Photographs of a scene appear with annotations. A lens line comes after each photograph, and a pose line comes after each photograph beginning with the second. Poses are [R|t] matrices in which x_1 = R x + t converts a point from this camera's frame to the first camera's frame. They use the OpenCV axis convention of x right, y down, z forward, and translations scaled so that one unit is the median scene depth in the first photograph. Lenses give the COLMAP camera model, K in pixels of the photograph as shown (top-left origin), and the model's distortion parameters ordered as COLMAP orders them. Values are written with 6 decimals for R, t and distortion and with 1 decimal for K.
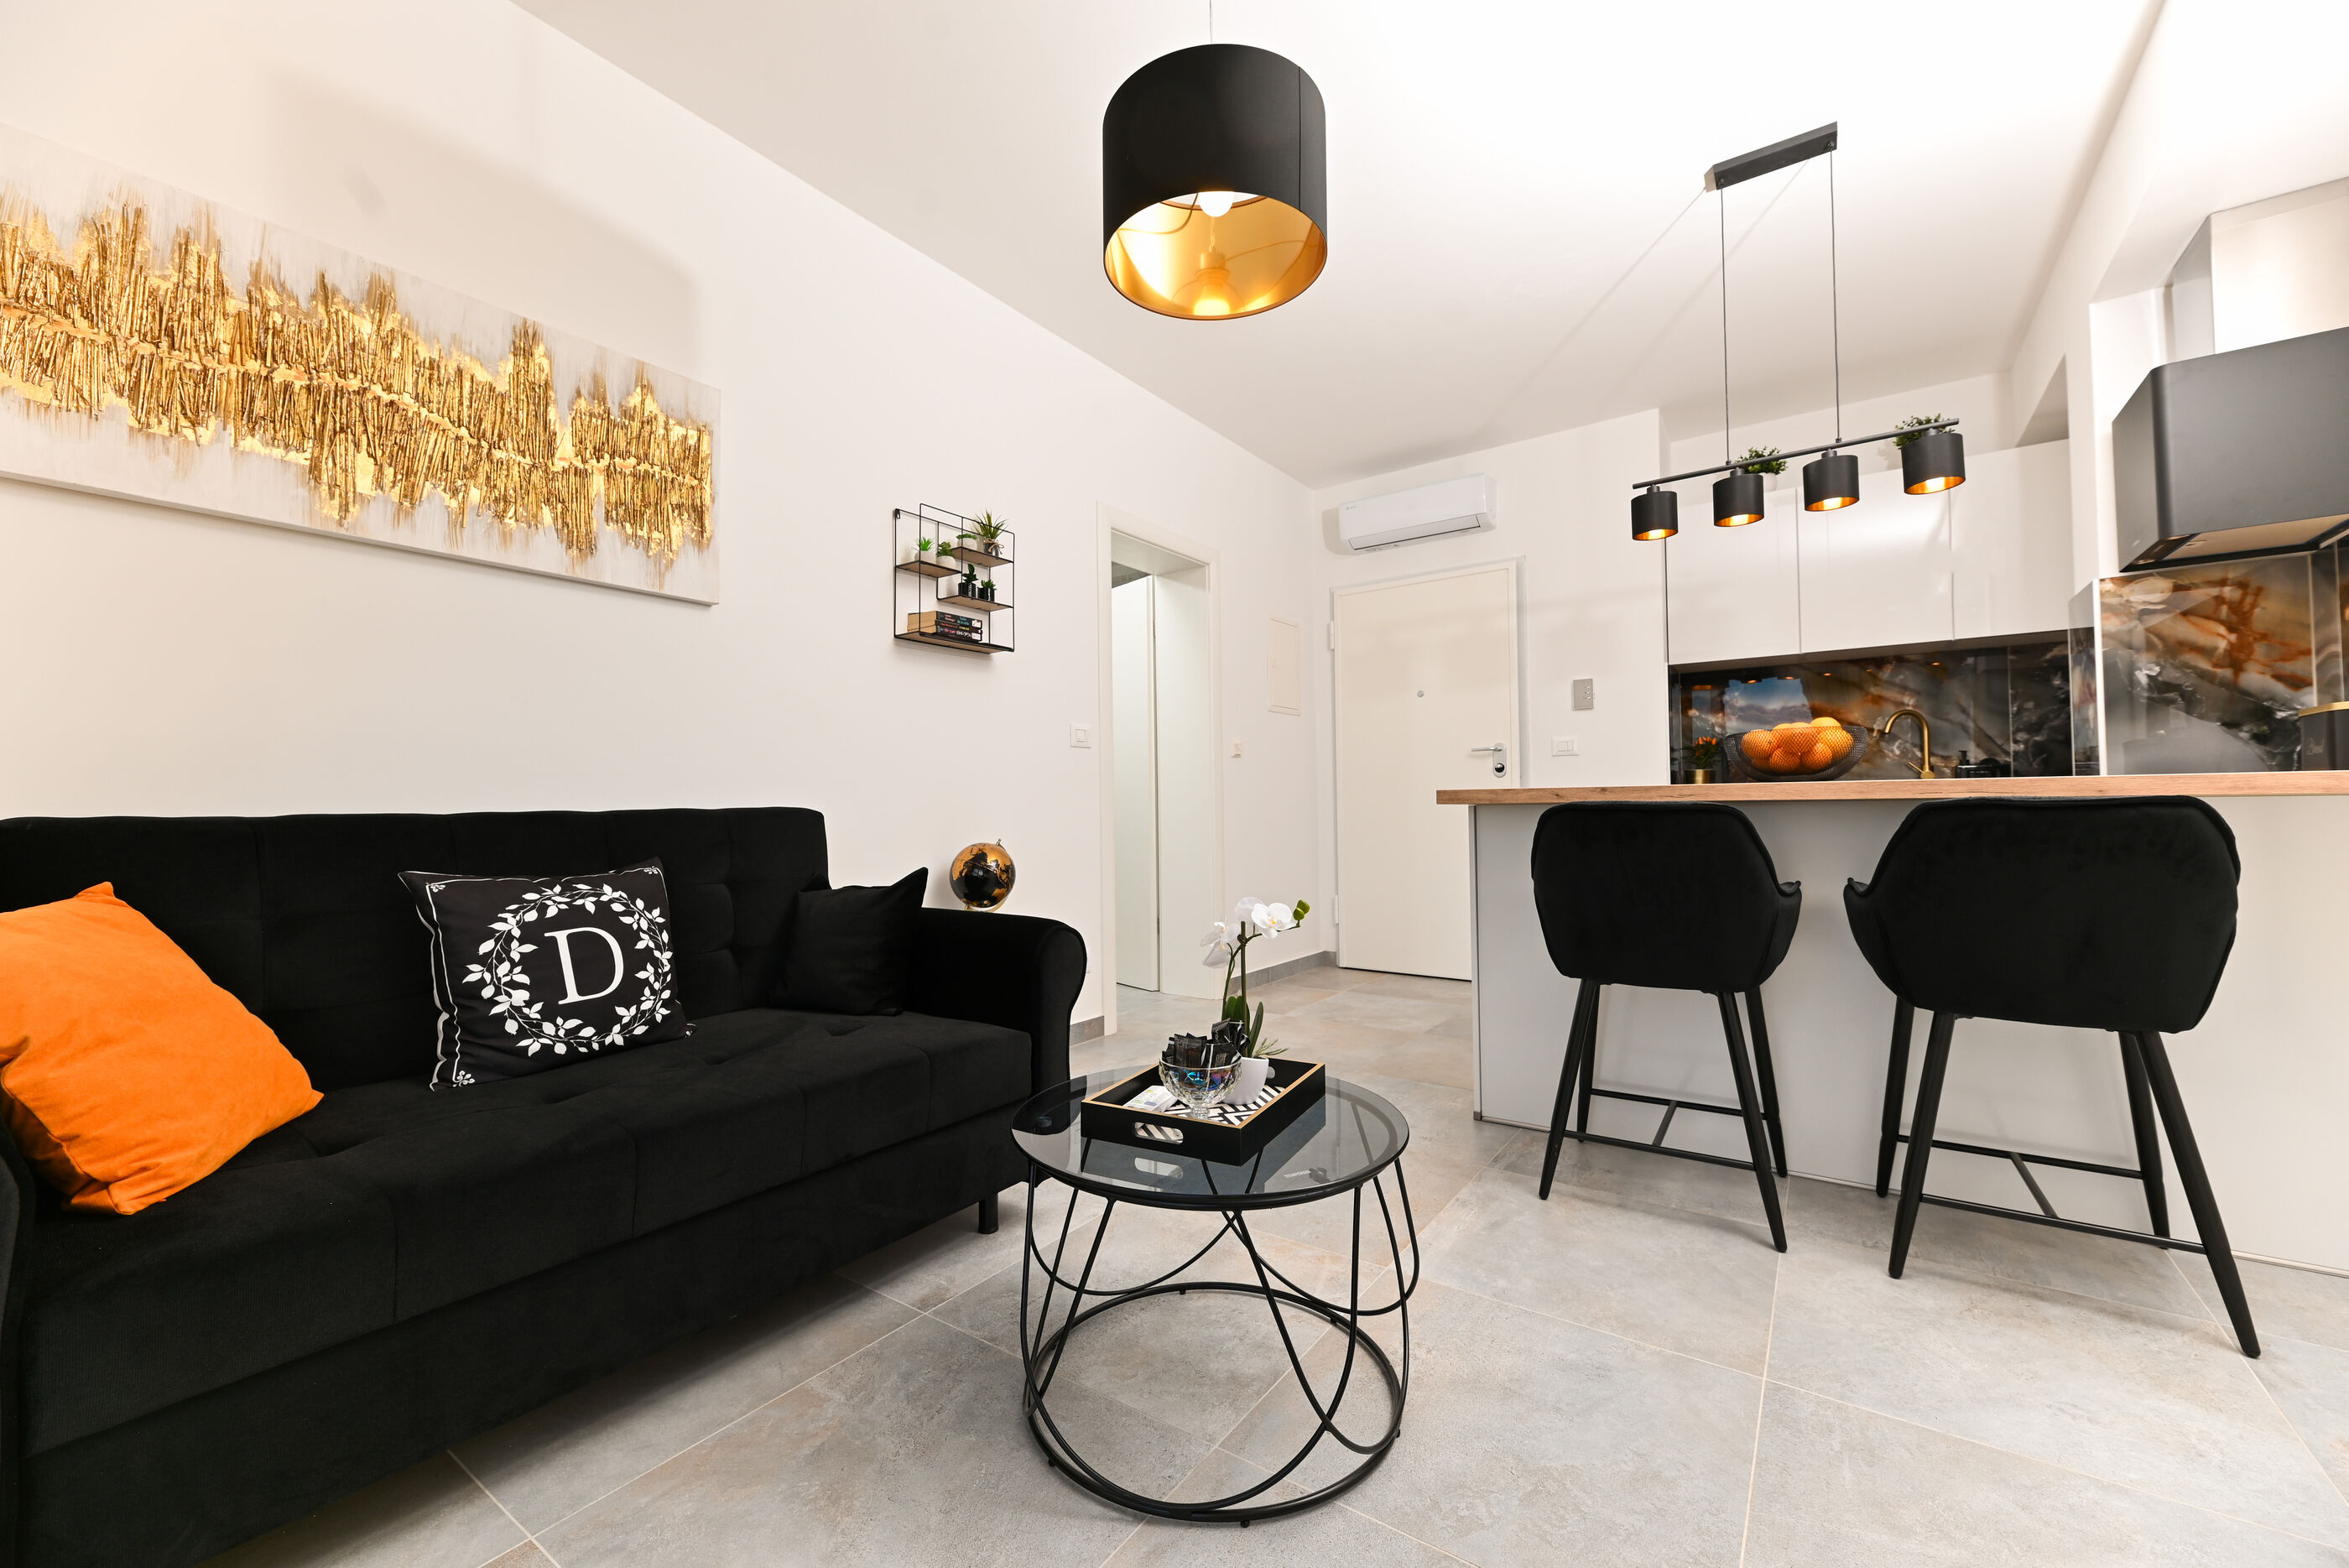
lens RADIAL K [[930.0, 0, 1165.0], [0, 930.0, 782.1], [0, 0, 1]] dist [0.010358, -0.003097]
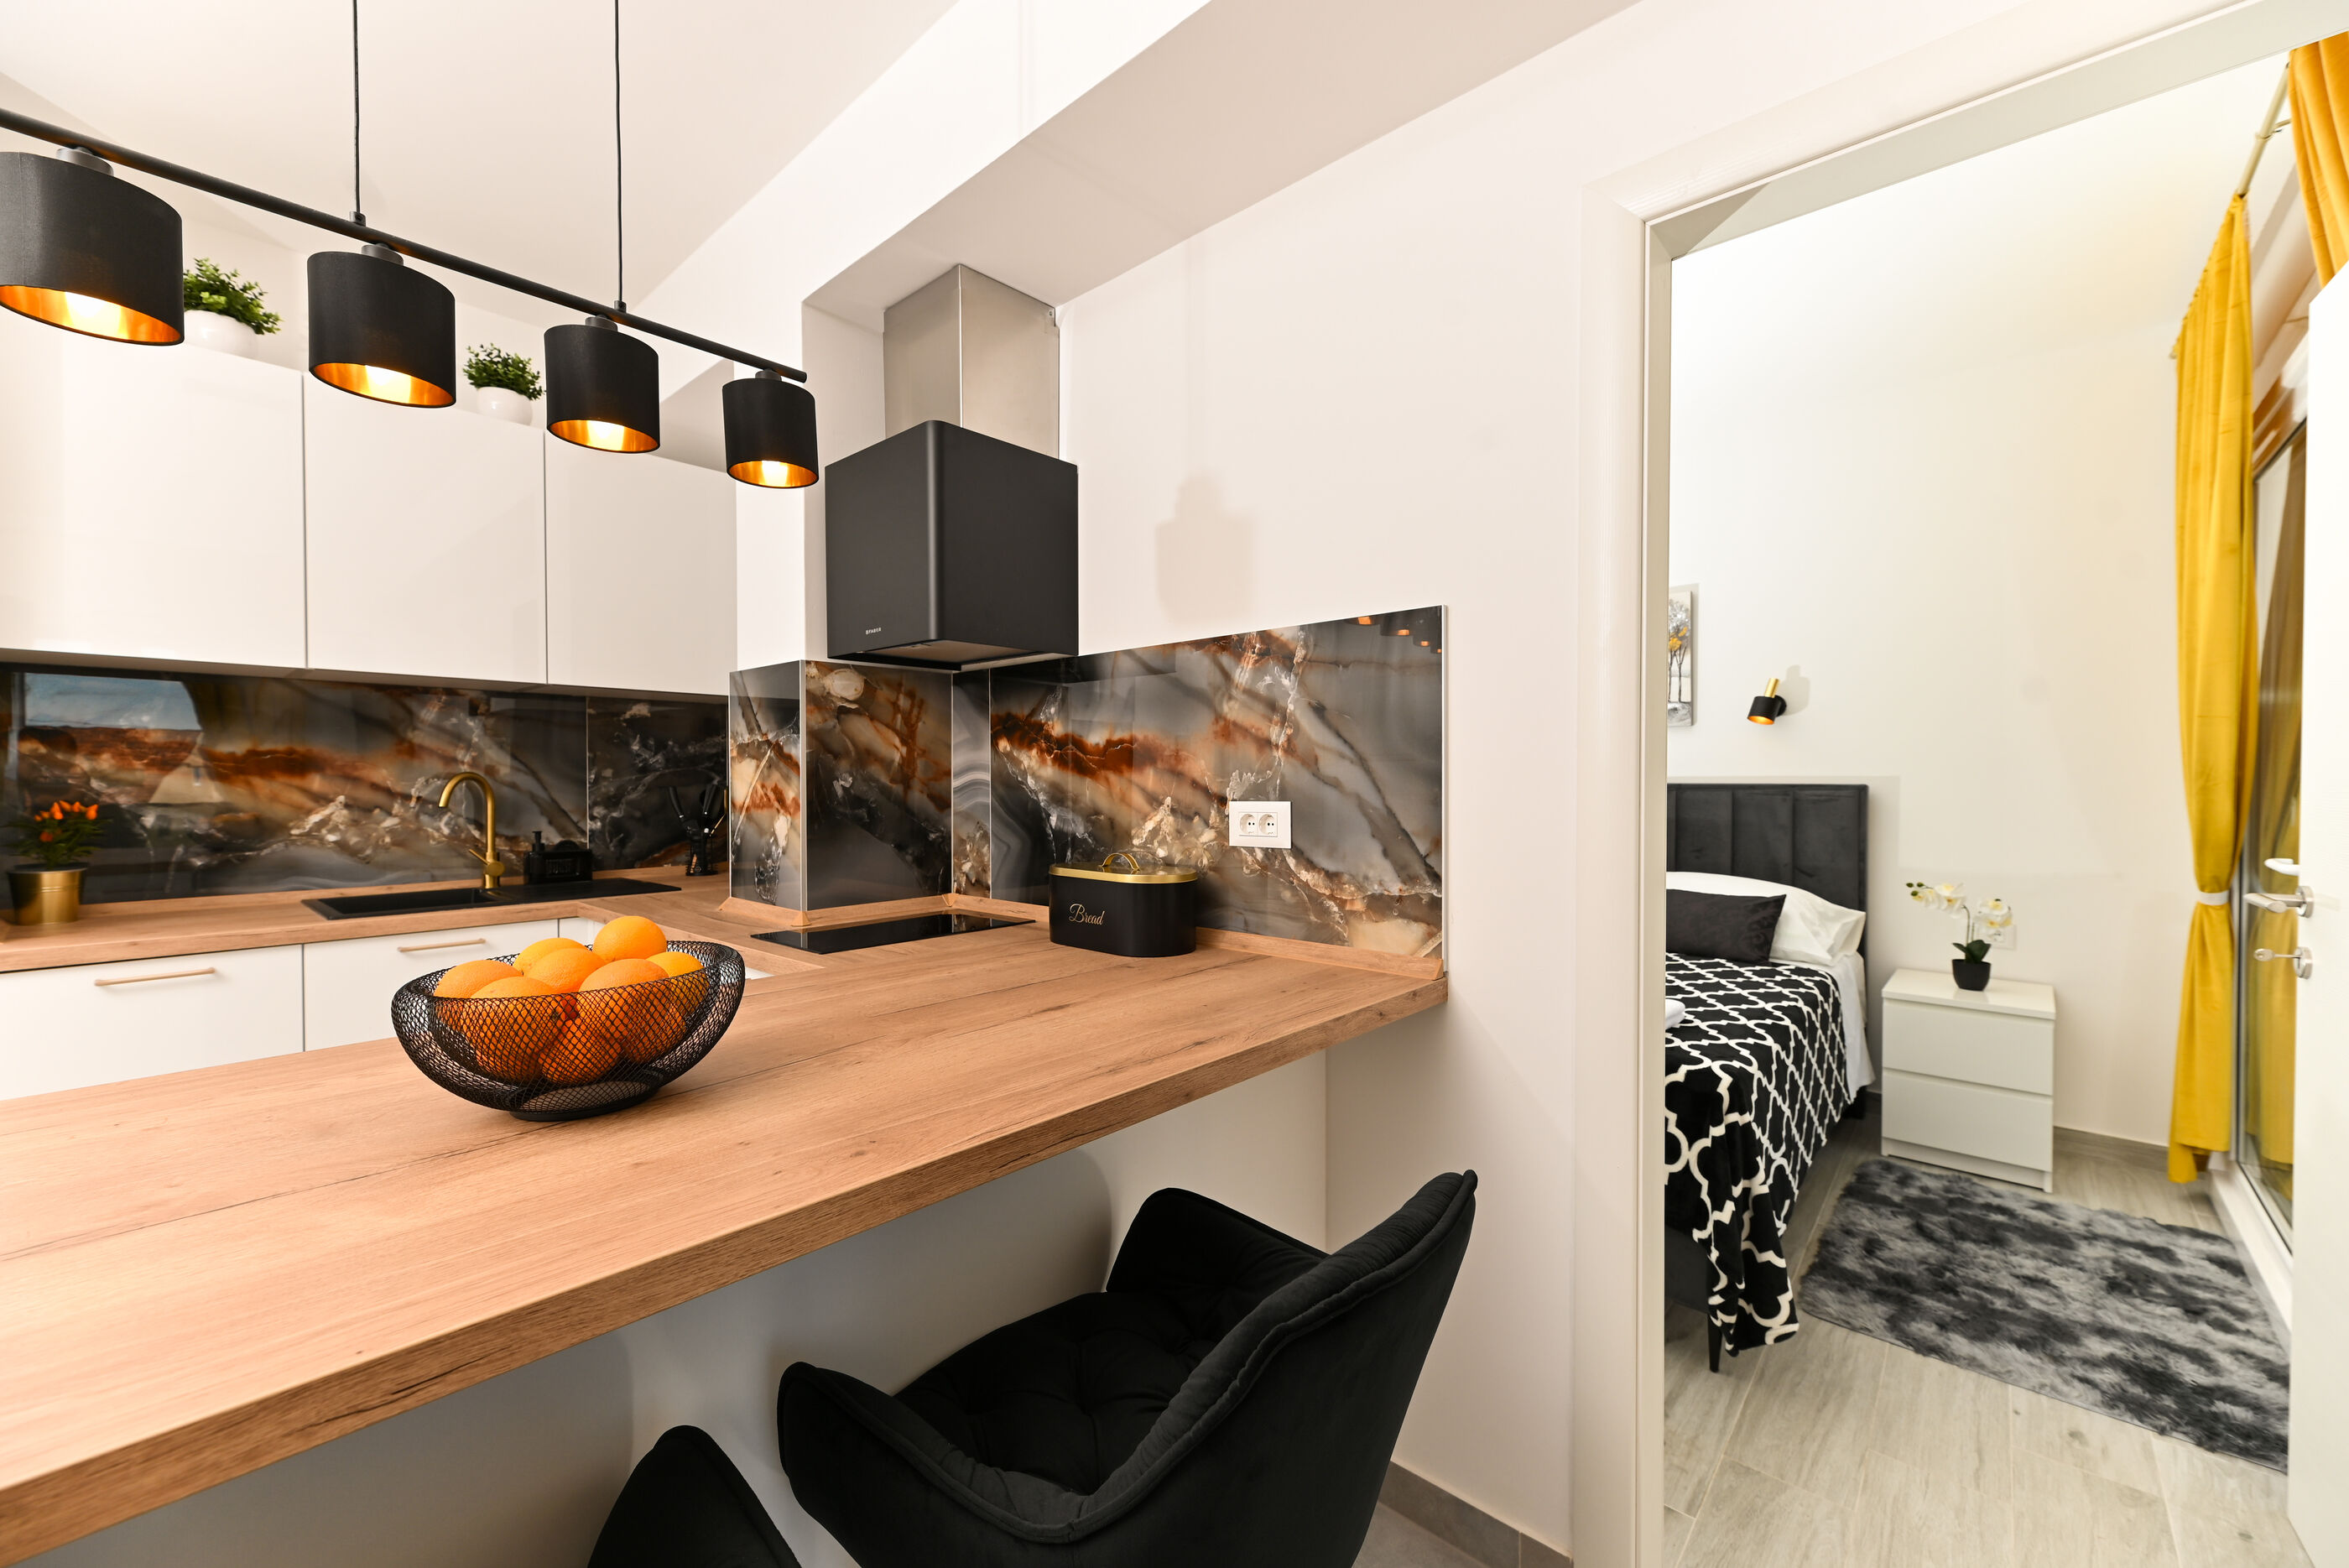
lens RADIAL K [[930.0, 0, 1165.6], [0, 930.0, 791.9], [0, 0, 1]] dist [0.010358, -0.003097]
pose [[0.117998, -0.000778, 0.993014, 0.266462], [-0.030089, 0.999538, 0.004358, -0.122807], [-0.992558, -0.030393, 0.117920, 0.625264]]
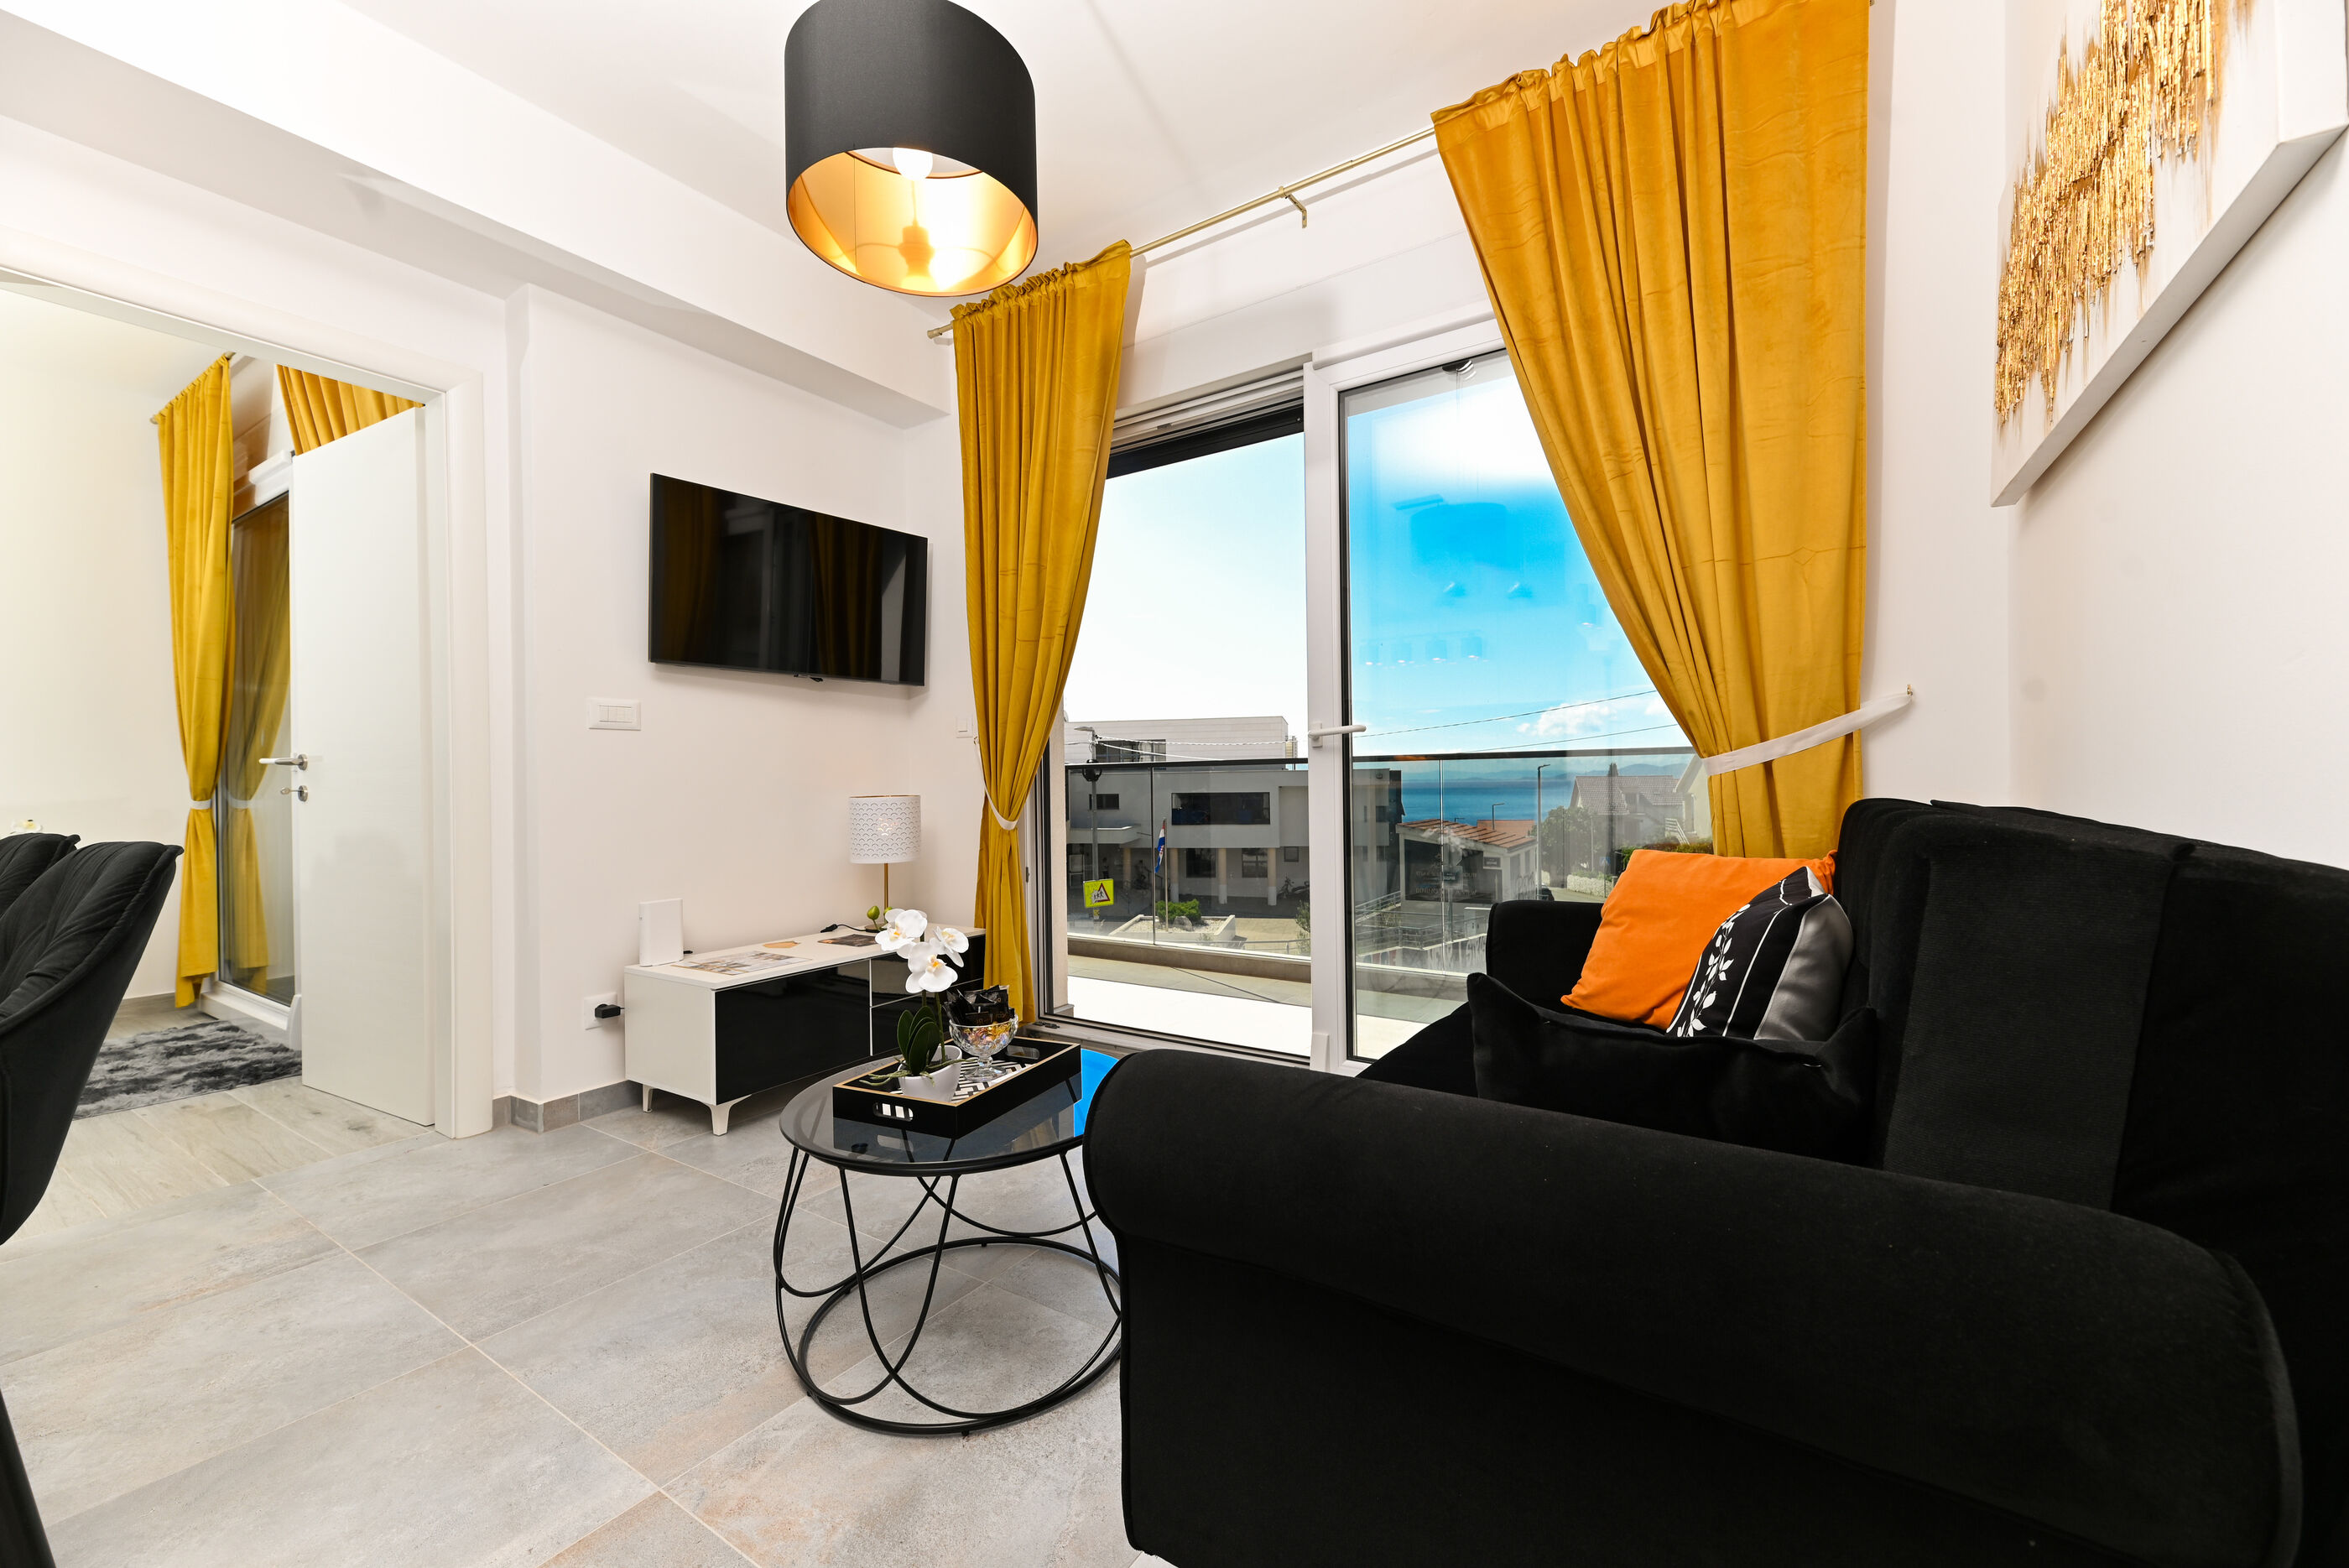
lens RADIAL K [[930.0, 0, 1175.6], [0, 930.0, 787.5], [0, 0, 1]] dist [0.010358, -0.003097]
pose [[-0.999073, 0.027642, -0.032990, -0.096249], [0.028412, 0.999330, -0.023088, 0.013718], [0.032329, -0.024004, -0.999189, 1.160844]]
